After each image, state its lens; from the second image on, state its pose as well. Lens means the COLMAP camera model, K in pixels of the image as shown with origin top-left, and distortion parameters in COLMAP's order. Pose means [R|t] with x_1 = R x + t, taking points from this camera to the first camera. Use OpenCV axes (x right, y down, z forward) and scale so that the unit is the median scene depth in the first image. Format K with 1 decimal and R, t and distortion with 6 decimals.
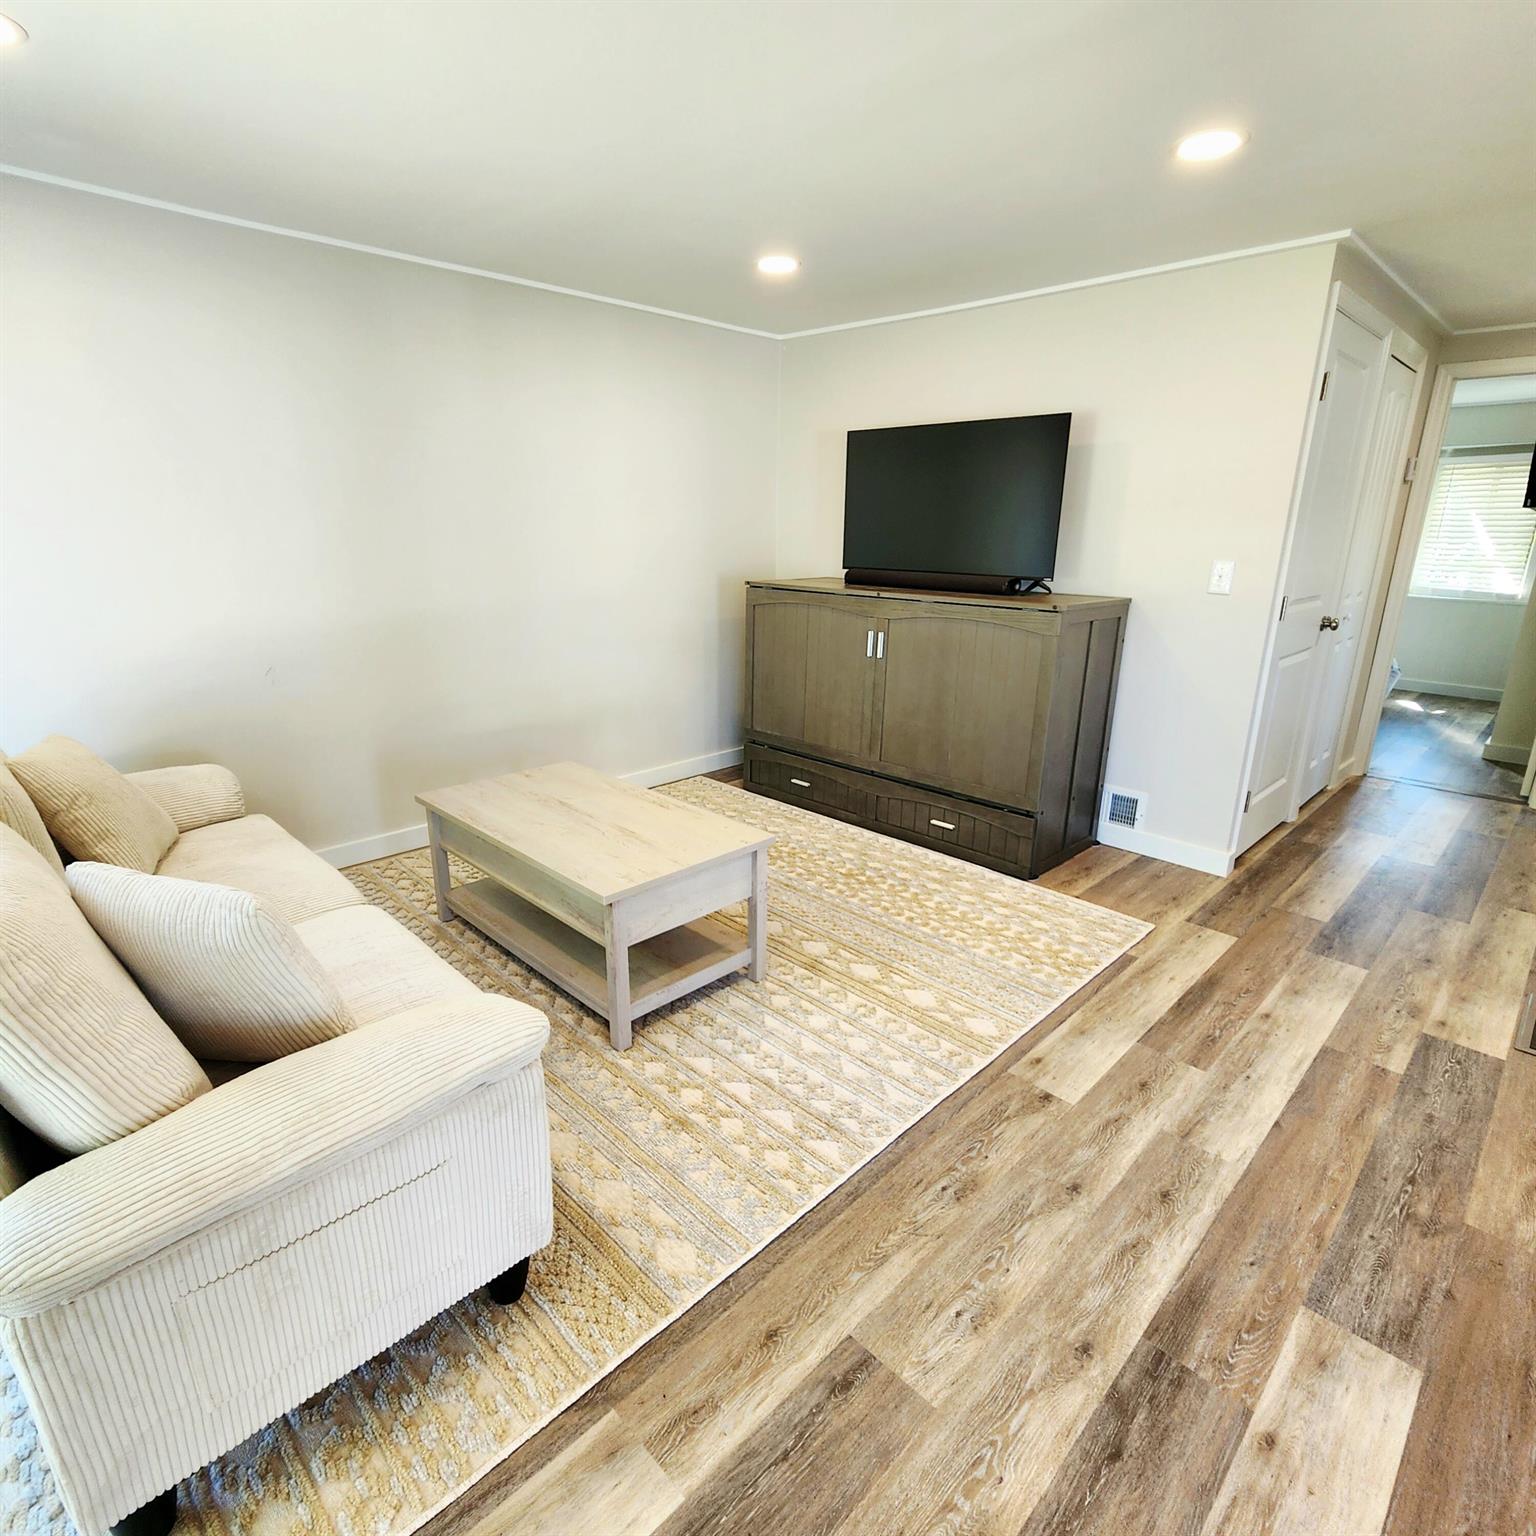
lens RADIAL K [[846.3, 0, 761.5], [0, 846.3, 763.3], [0, 0, 1]] dist [0.003925, -0.002612]
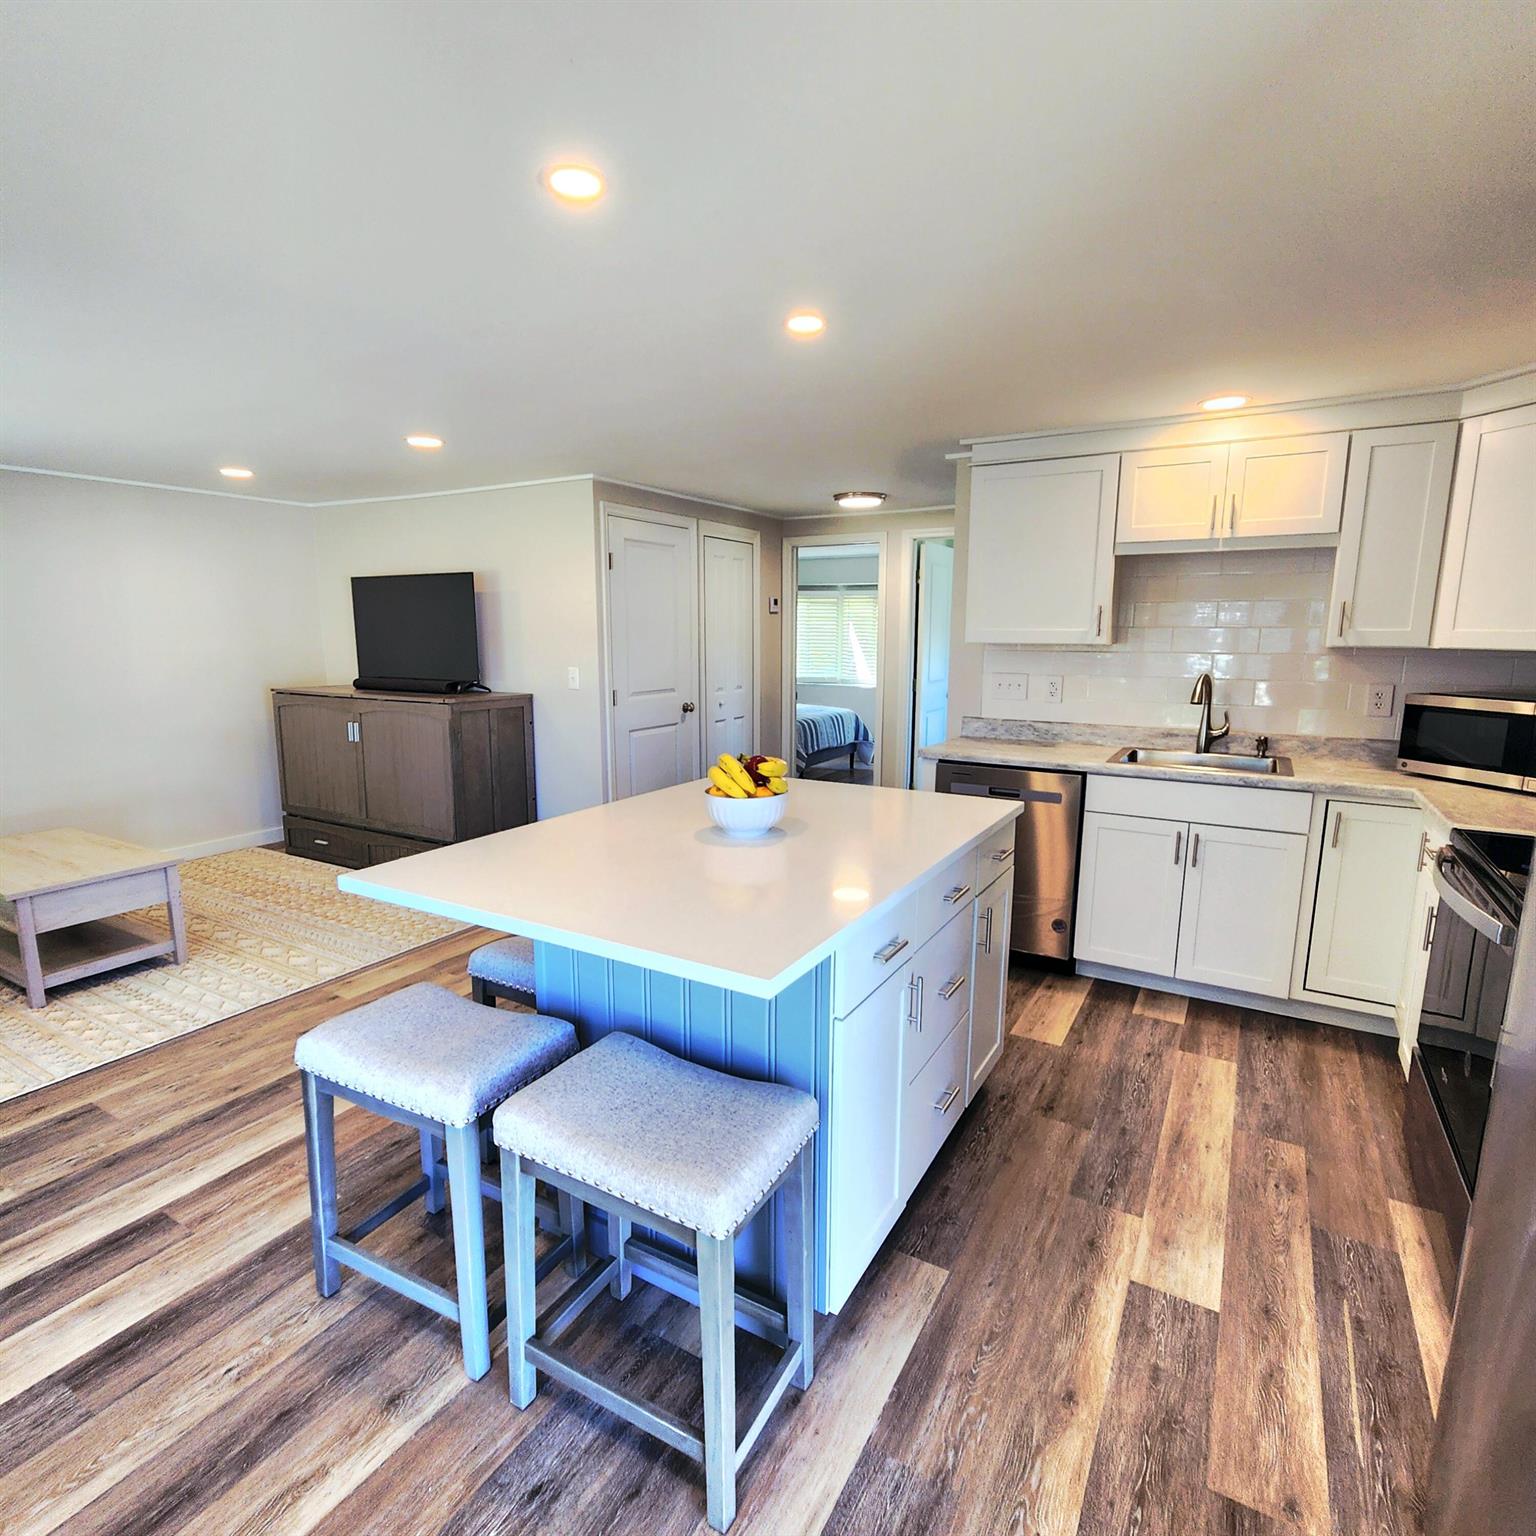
lens RADIAL K [[846.3, 0, 764.7], [0, 846.3, 775.5], [0, 0, 1]] dist [0.003925, -0.002612]
pose [[0.967619, -0.049762, 0.247463, 0.669535], [0.076667, 0.991999, -0.100302, 0.178577], [-0.240492, 0.116026, 0.963692, -0.708956]]
